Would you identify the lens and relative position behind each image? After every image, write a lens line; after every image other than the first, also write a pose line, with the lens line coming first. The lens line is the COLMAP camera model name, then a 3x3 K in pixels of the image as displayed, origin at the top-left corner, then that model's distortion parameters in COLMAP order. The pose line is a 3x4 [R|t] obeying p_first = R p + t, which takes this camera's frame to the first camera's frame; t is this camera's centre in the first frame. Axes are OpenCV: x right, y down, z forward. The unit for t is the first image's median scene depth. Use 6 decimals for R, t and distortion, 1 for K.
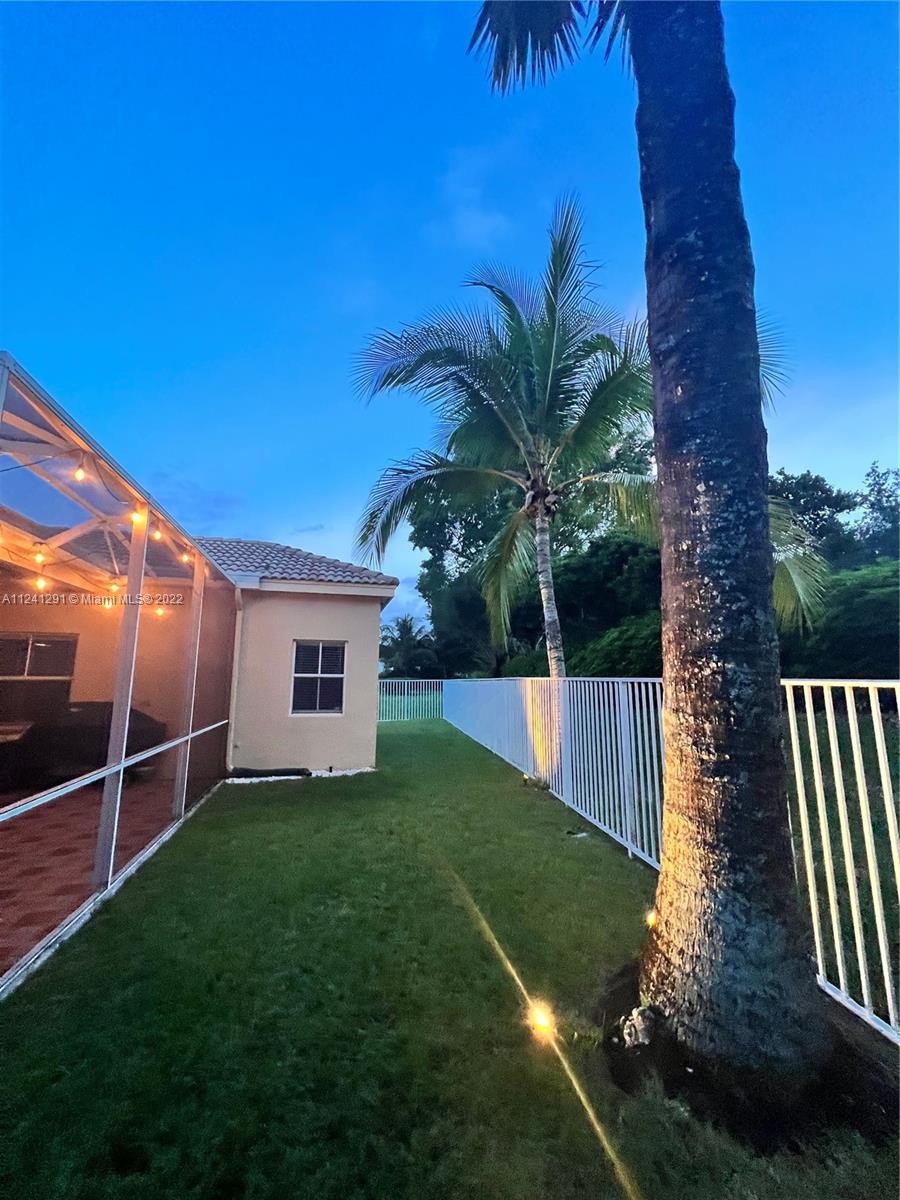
lens RADIAL K [[481.4, 0, 450.0], [0, 481.4, 600.0], [0, 0, 1]] dist [0.002617, -0.000098]
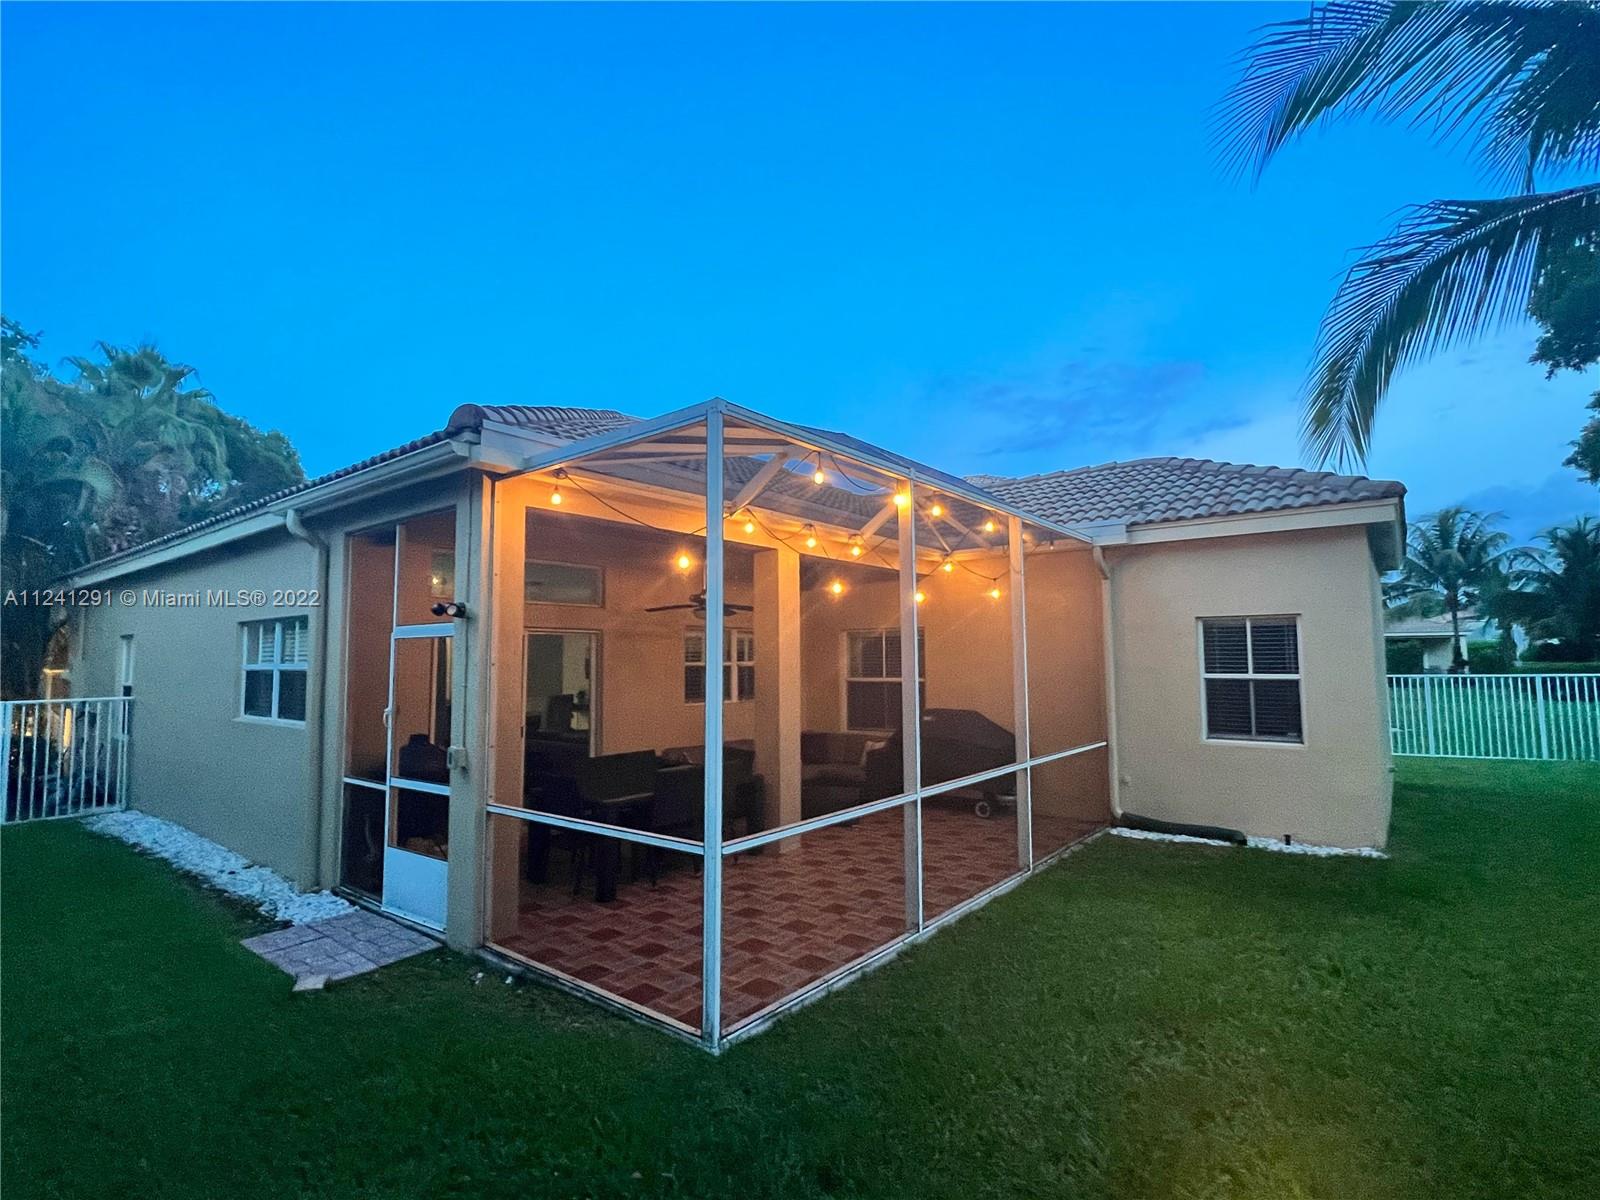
lens RADIAL K [[778.0, 0, 800.0], [0, 778.0, 600.0], [0, 0, 1]] dist [-0.002615, -0.000182]
pose [[0.613799, -0.071667, -0.786203, 0.142200], [0.136018, 0.990579, 0.015895, -0.023594], [0.777657, -0.116694, 0.617764, 0.012947]]
